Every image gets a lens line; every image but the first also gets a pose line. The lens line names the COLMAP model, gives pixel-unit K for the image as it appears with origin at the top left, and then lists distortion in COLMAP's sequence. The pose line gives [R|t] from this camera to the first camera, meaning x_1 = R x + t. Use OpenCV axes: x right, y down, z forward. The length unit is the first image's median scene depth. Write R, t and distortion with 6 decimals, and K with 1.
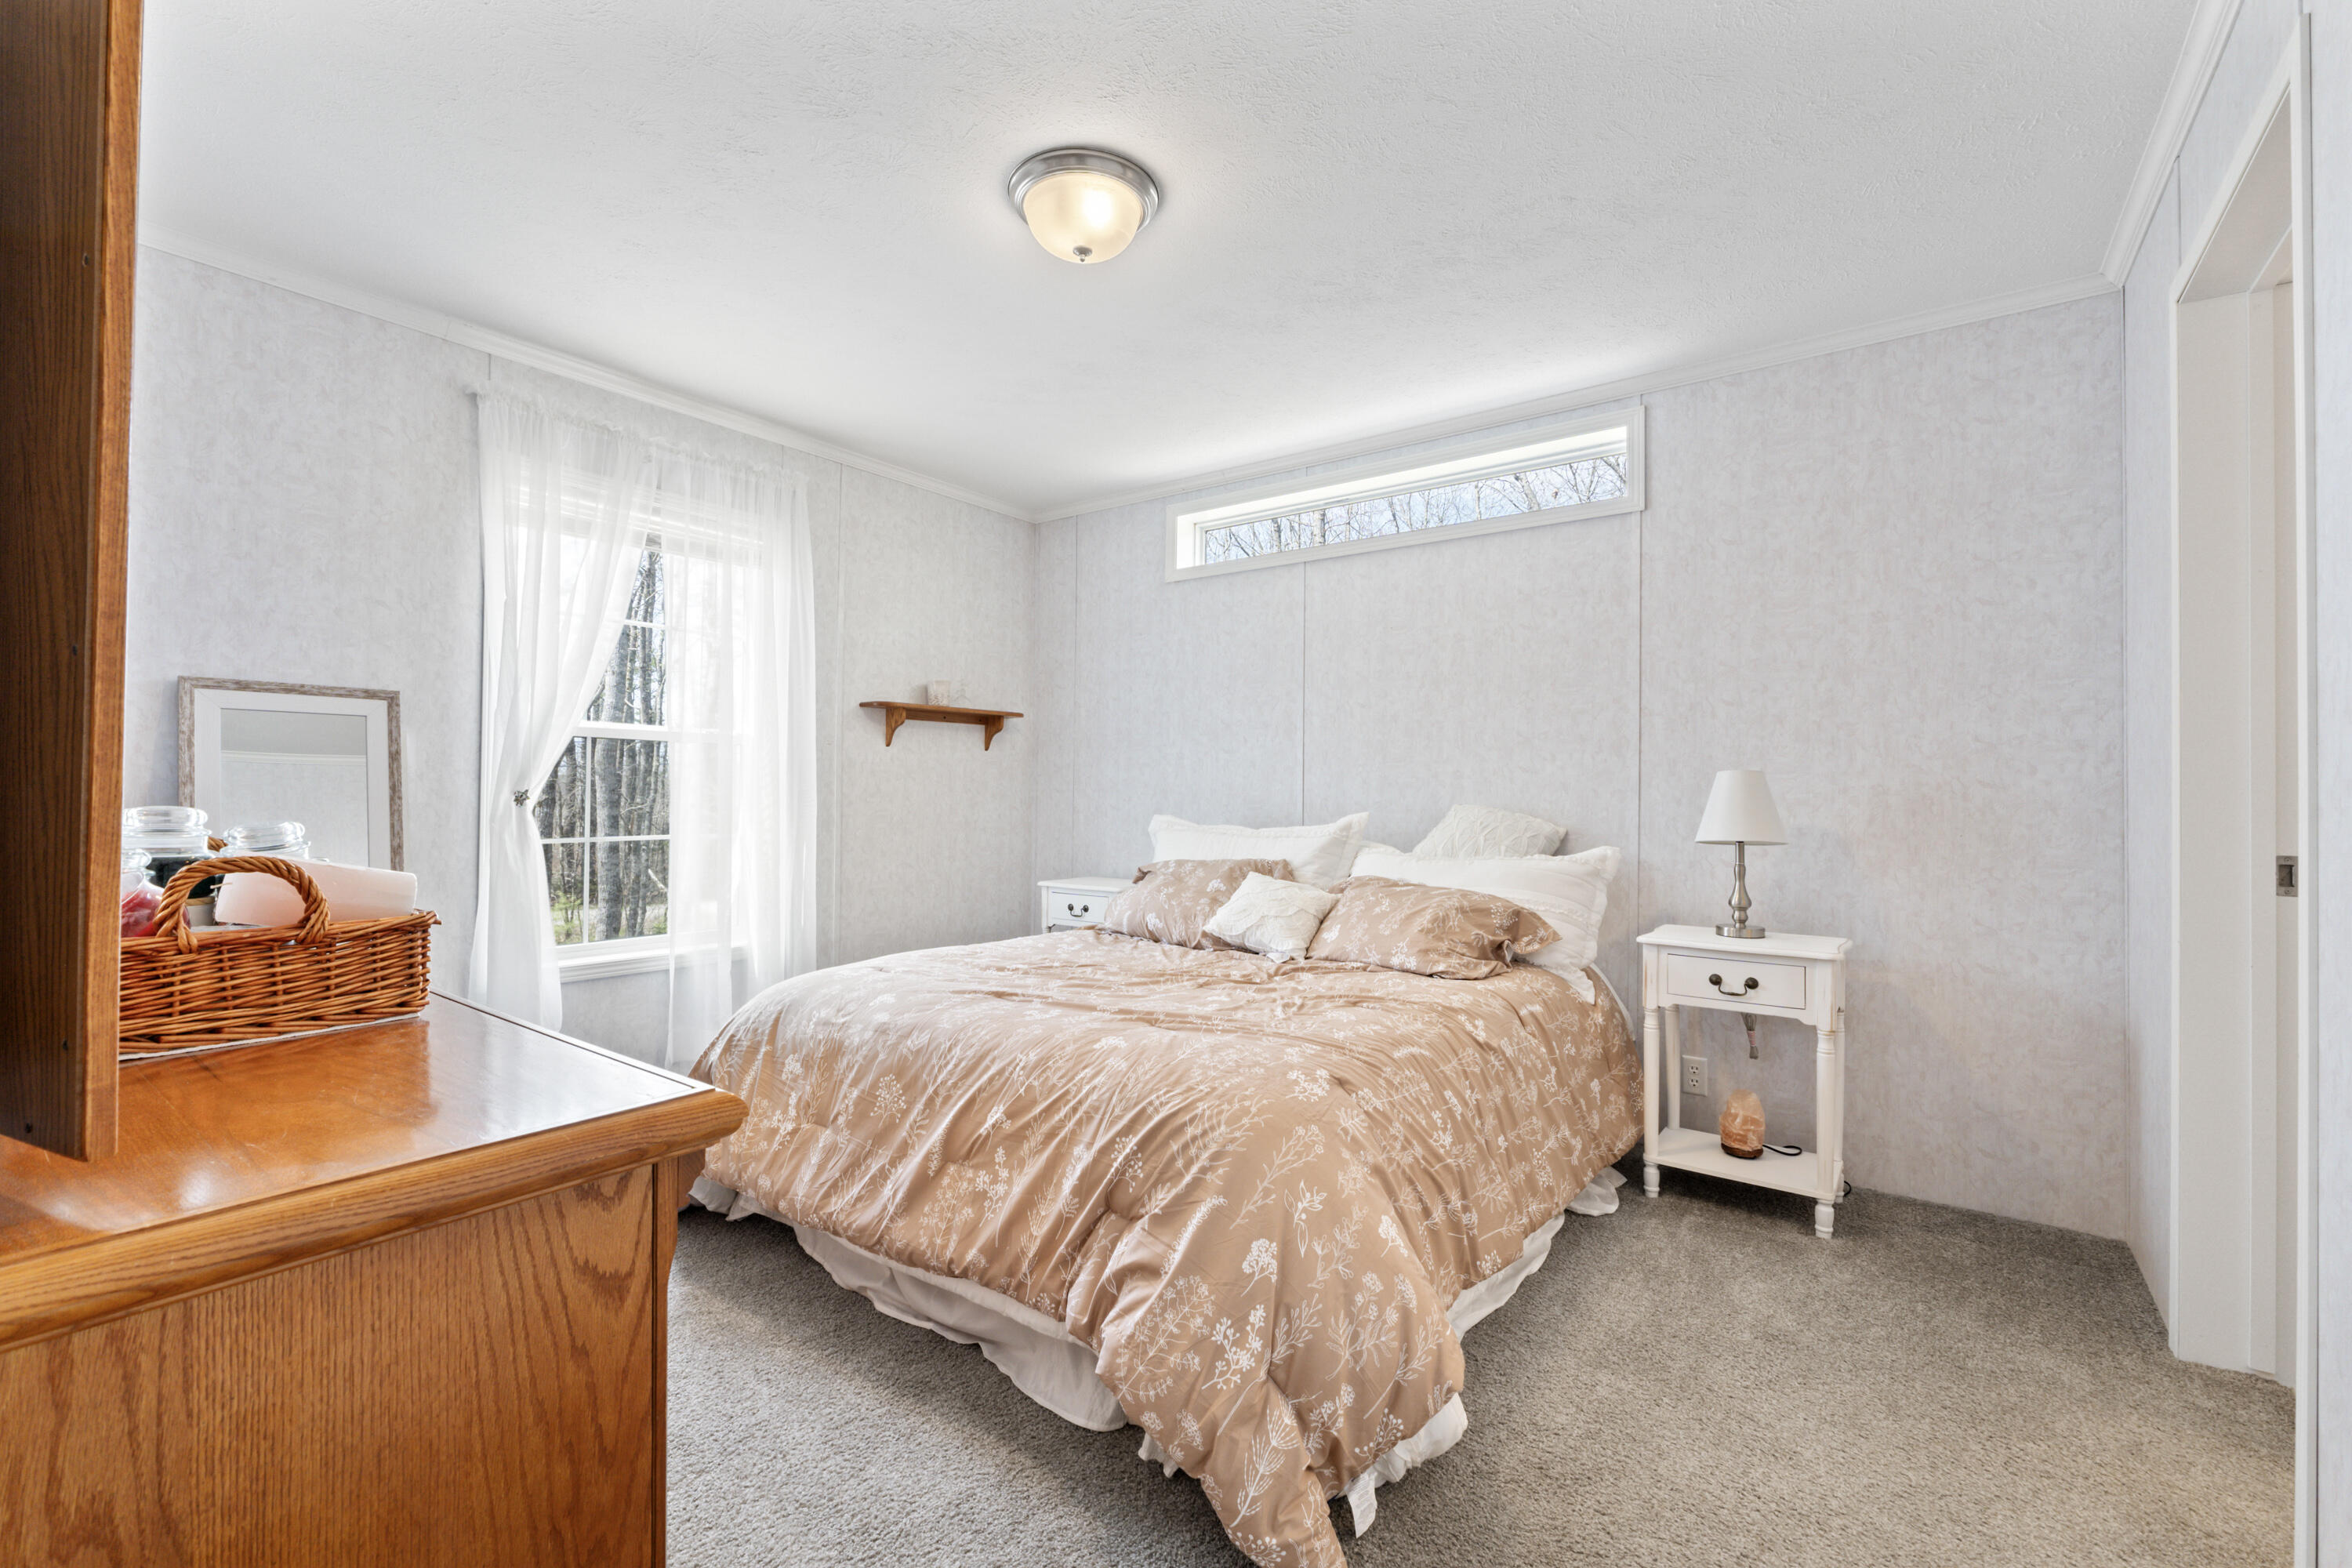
lens RADIAL K [[1012.2, 0, 1157.4], [0, 1012.2, 770.3], [0, 0, 1]] dist [-0.006864, -0.001762]
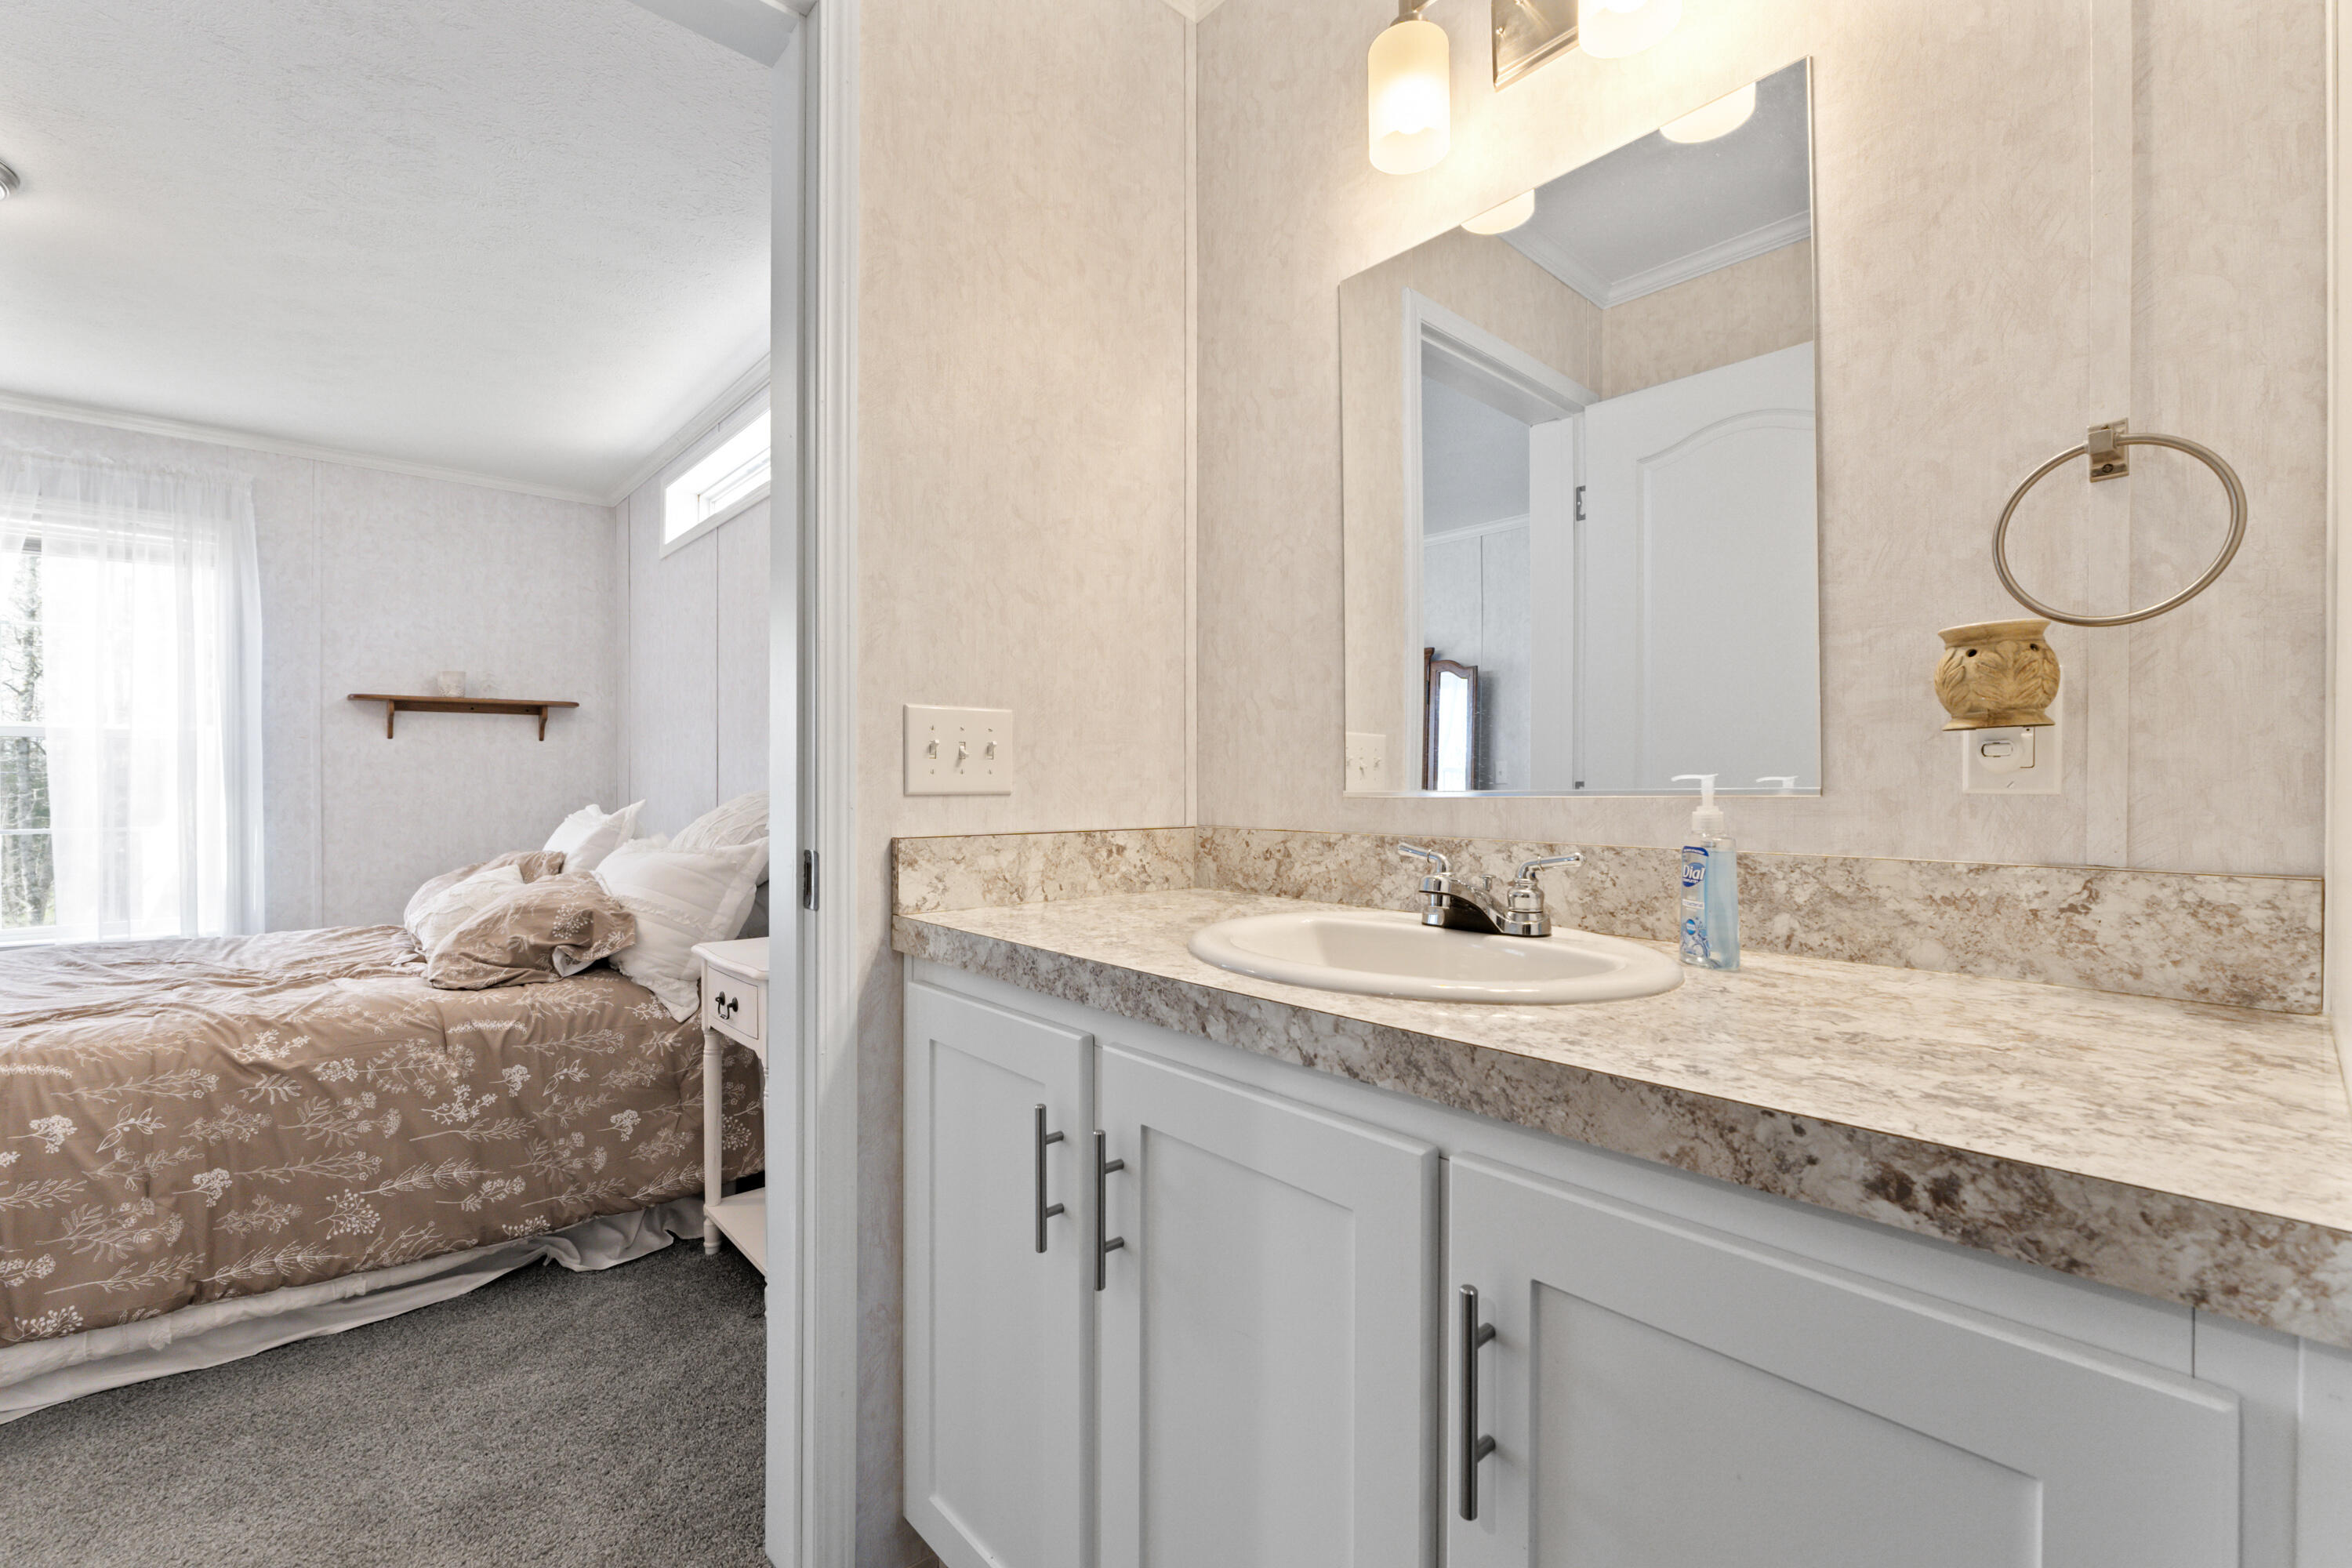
lens RADIAL K [[1012.2, 0, 1130.2], [0, 1012.2, 778.9], [0, 0, 1]] dist [-0.006864, -0.001762]
pose [[0.977658, -0.012265, -0.209846, 0.921998], [0.015211, 0.999807, 0.012430, 0.021532], [0.209653, -0.015344, 0.977655, 0.241630]]
